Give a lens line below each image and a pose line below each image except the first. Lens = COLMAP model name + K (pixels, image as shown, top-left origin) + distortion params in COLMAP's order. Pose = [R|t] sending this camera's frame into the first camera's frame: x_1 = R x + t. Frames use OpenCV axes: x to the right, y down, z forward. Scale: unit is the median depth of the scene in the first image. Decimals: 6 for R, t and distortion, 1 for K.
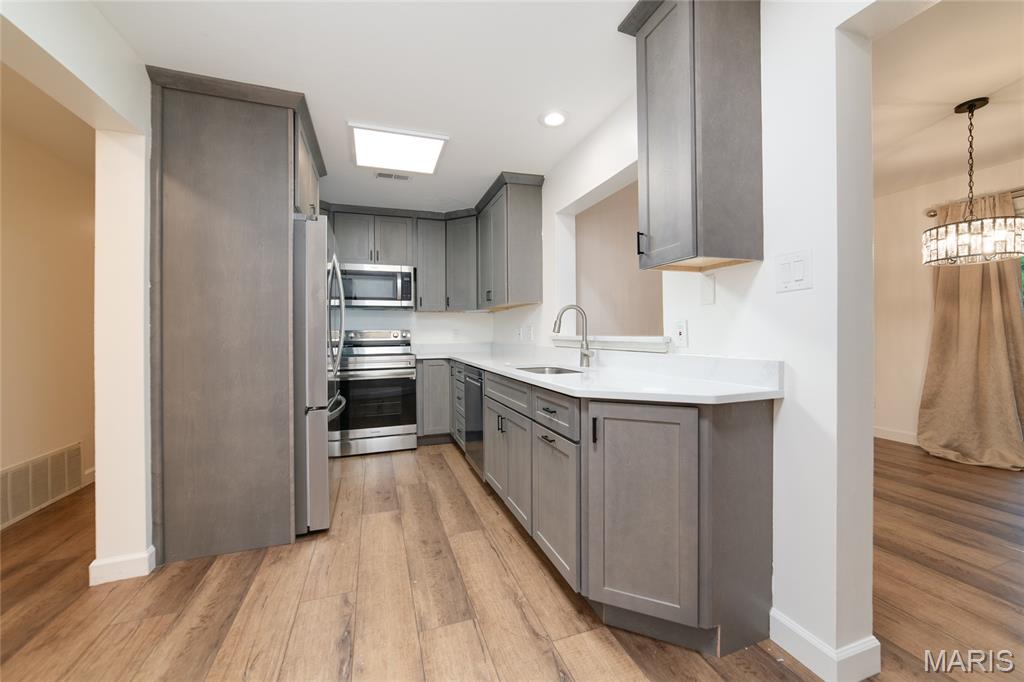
lens RADIAL K [[397.9, 0, 511.5], [0, 397.9, 334.3], [0, 0, 1]] dist [-0.010950, 0.000283]
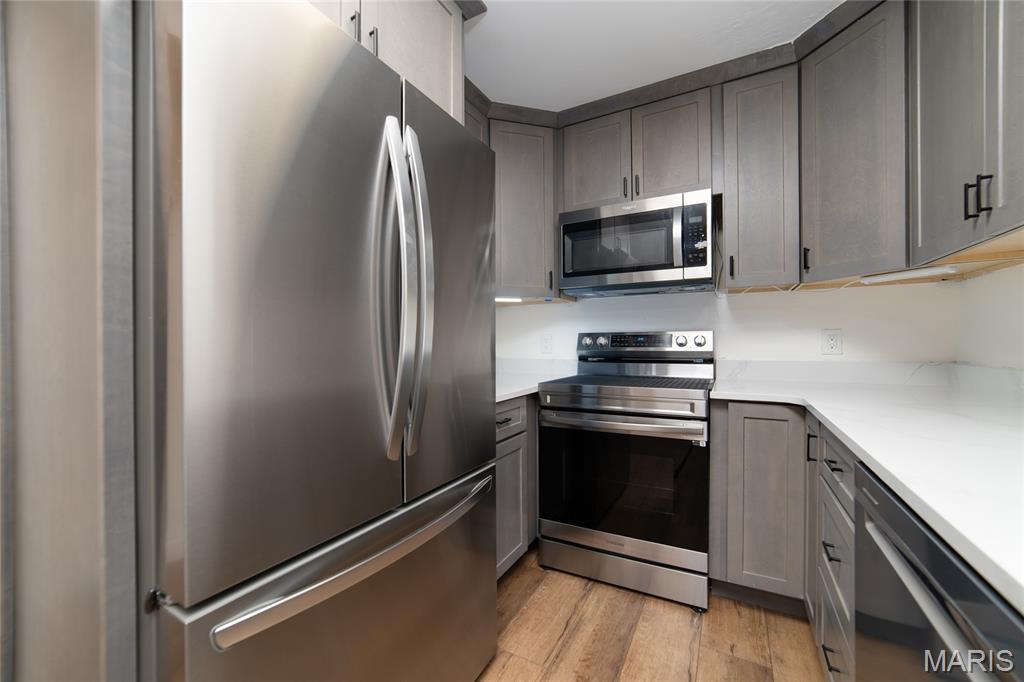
lens RADIAL K [[397.9, 0, 515.6], [0, 397.9, 343.0], [0, 0, 1]] dist [-0.010950, 0.000283]
pose [[0.674701, 0.009010, -0.738036, -0.066332], [-0.002777, 0.999949, 0.009669, -0.000816], [0.738086, -0.004474, 0.674692, 0.552986]]
